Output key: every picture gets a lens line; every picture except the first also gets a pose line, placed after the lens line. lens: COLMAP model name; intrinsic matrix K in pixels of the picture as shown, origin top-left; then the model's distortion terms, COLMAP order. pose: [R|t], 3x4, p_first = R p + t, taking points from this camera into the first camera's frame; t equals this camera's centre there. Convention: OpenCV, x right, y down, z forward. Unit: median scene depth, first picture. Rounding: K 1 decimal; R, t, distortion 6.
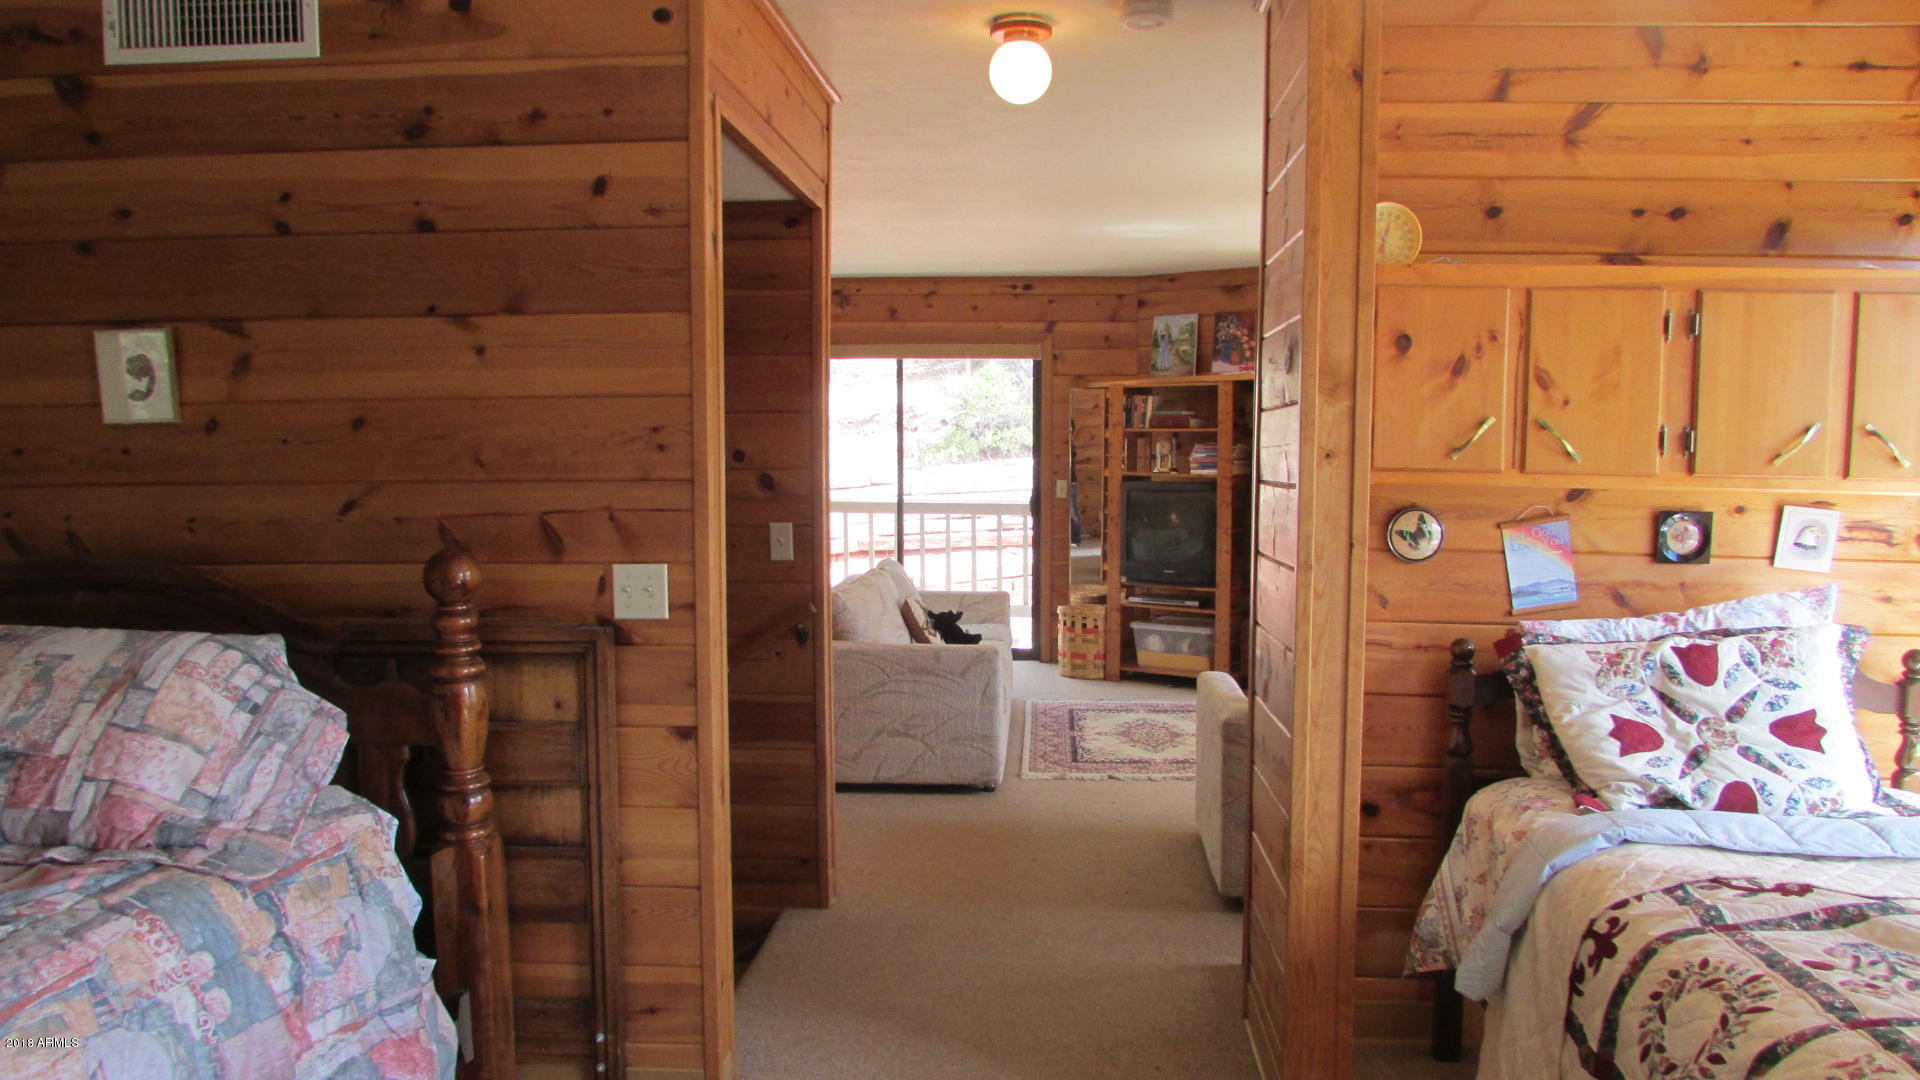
lens RADIAL K [[1384.1, 0, 972.2], [0, 1384.1, 541.9], [0, 0, 1]] dist [-0.022113, 0.010537]
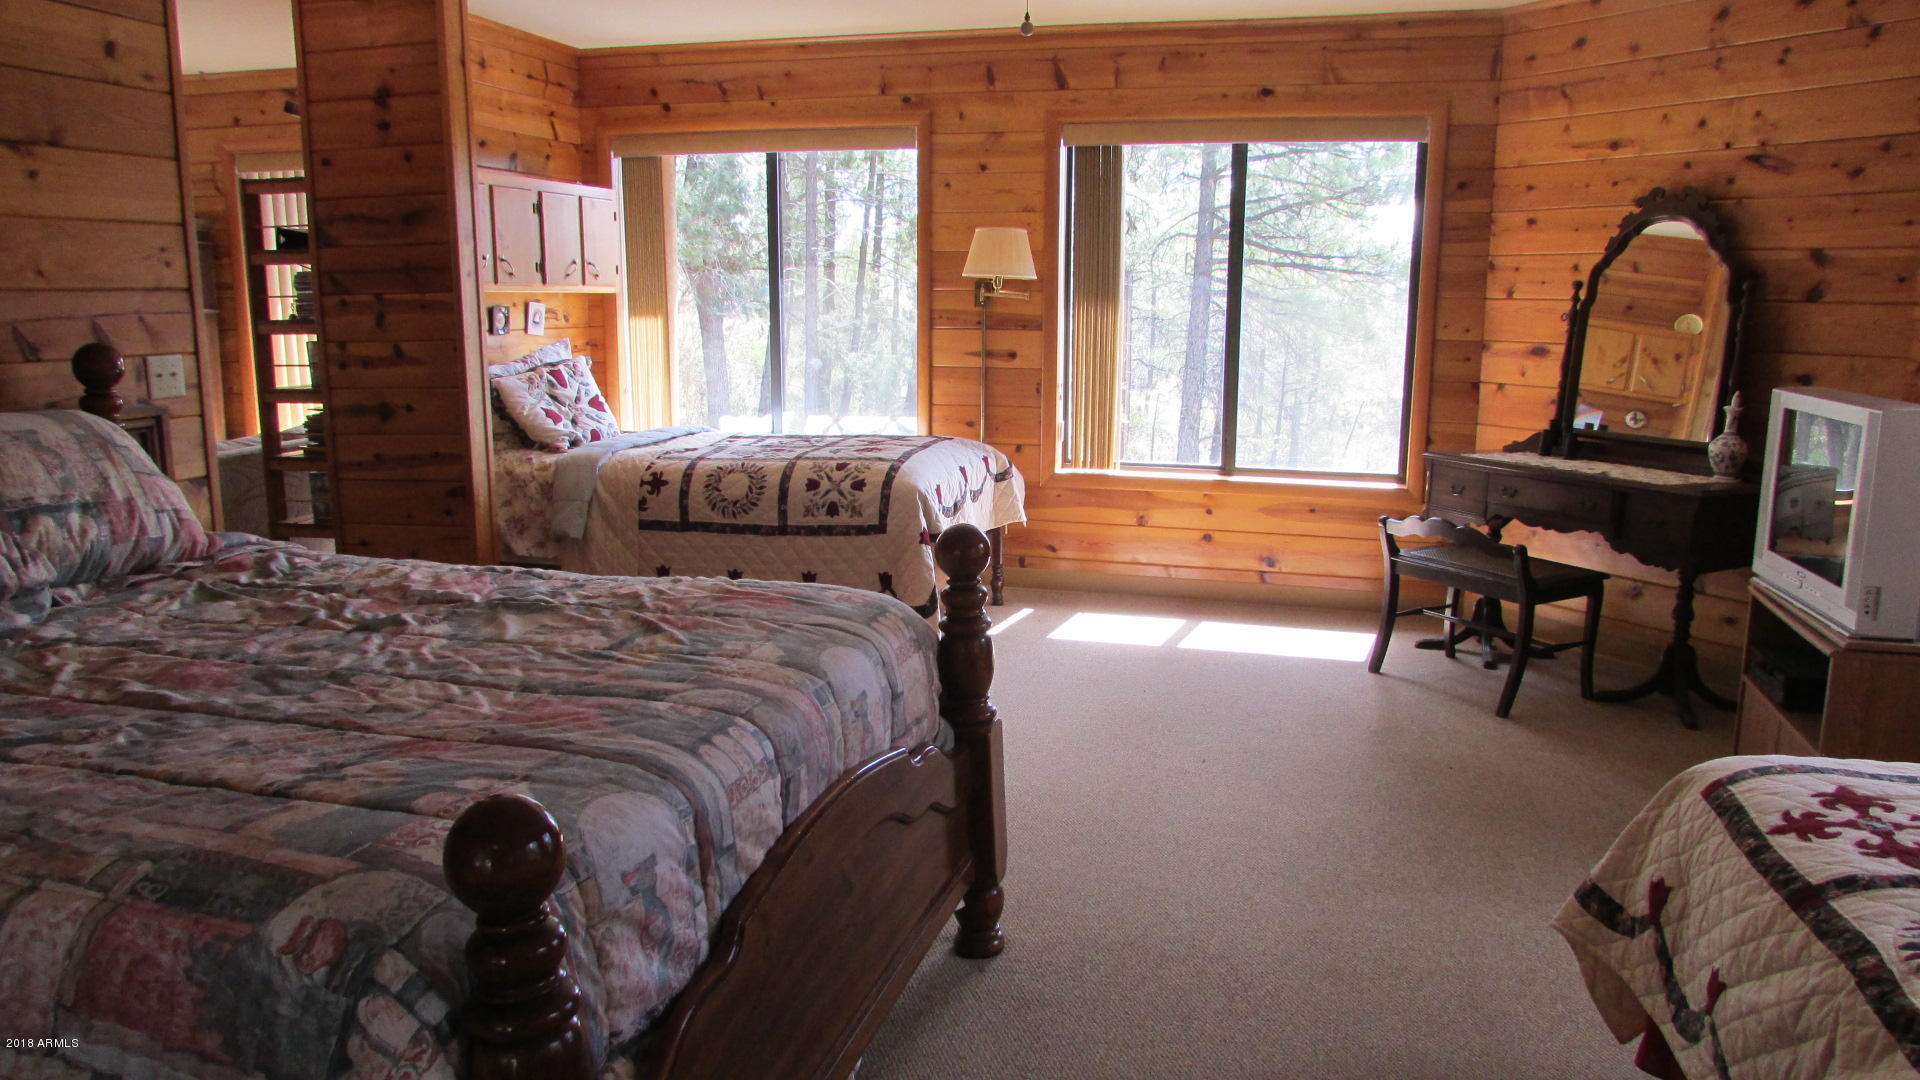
lens RADIAL K [[1384.1, 0, 959.6], [0, 1384.1, 541.3], [0, 0, 1]] dist [-0.022113, 0.010537]
pose [[0.189457, -0.178272, 0.965570, -1.370605], [0.073541, 0.983194, 0.167096, 0.027574], [-0.979131, 0.039351, 0.199384, 0.022572]]
